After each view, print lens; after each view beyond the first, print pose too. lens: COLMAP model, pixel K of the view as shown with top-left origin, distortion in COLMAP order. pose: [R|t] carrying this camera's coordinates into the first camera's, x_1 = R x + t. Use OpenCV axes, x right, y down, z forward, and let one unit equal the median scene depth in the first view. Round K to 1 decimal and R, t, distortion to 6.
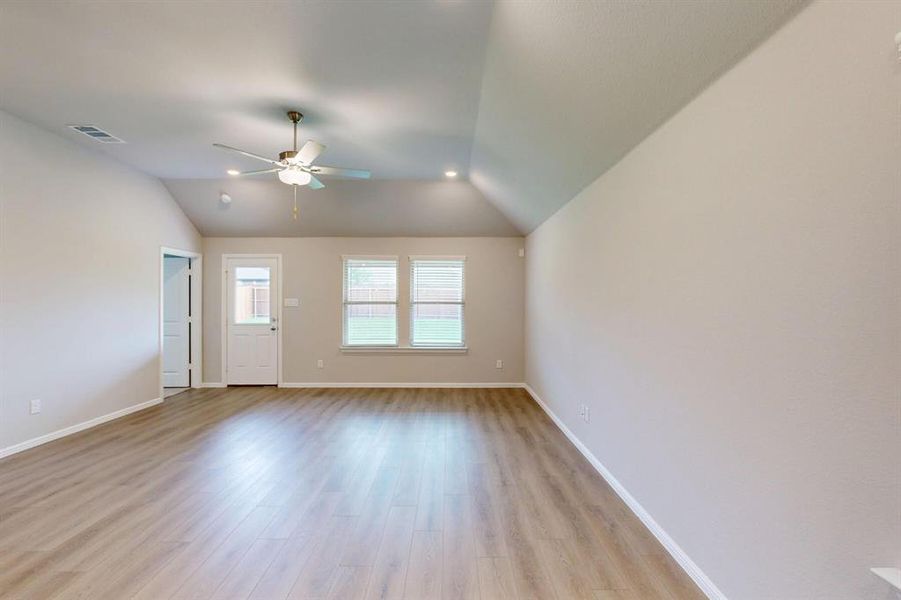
lens RADIAL K [[389.1, 0, 455.2], [0, 389.1, 299.4], [0, 0, 1]] dist [-0.000635, -0.000345]
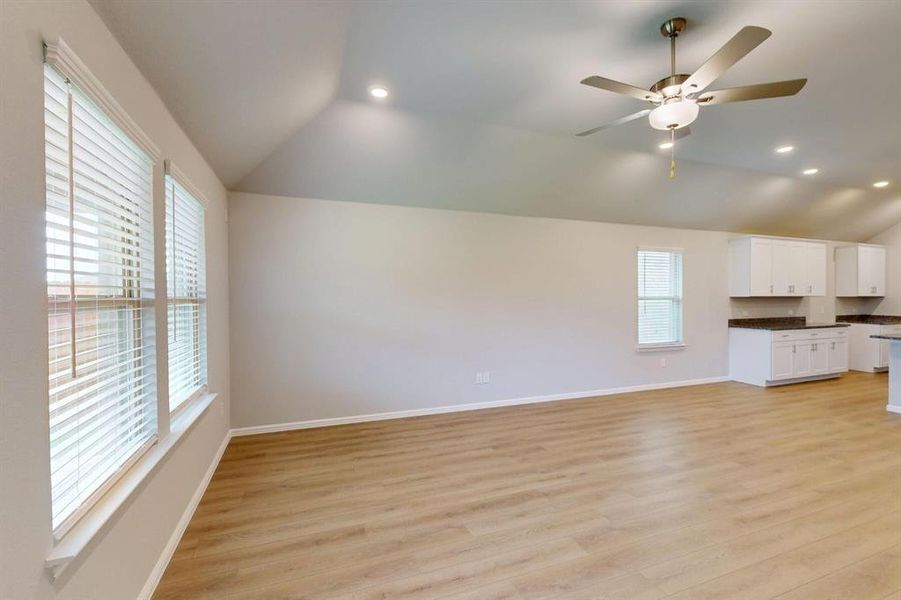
lens RADIAL K [[391.2, 0, 452.0], [0, 391.2, 301.6], [0, 0, 1]] dist [-0.001315, 0.000255]
pose [[-0.342062, -0.013219, 0.939584, -0.543029], [-0.005798, 0.999912, 0.011956, 0.005927], [-0.939659, -0.001358, -0.342109, 0.936919]]
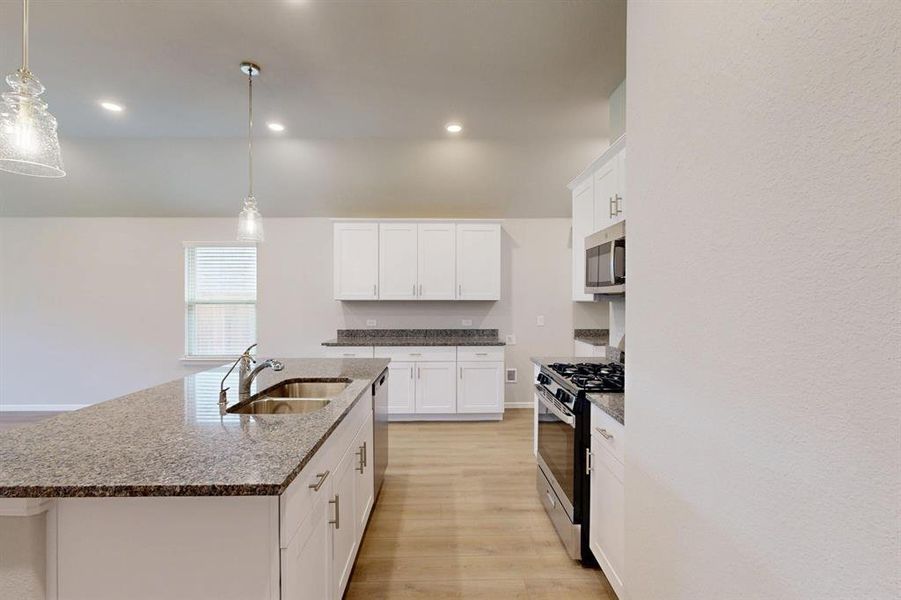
lens RADIAL K [[355.0, 0, 450.5], [0, 355.0, 300.0], [0, 0, 1]] dist [0.000190, -0.000139]
pose [[-0.007516, 0.000605, 0.999972, -0.554440], [-0.005867, 0.999983, -0.000649, -0.001128], [-0.999955, -0.005872, -0.007512, -0.383035]]
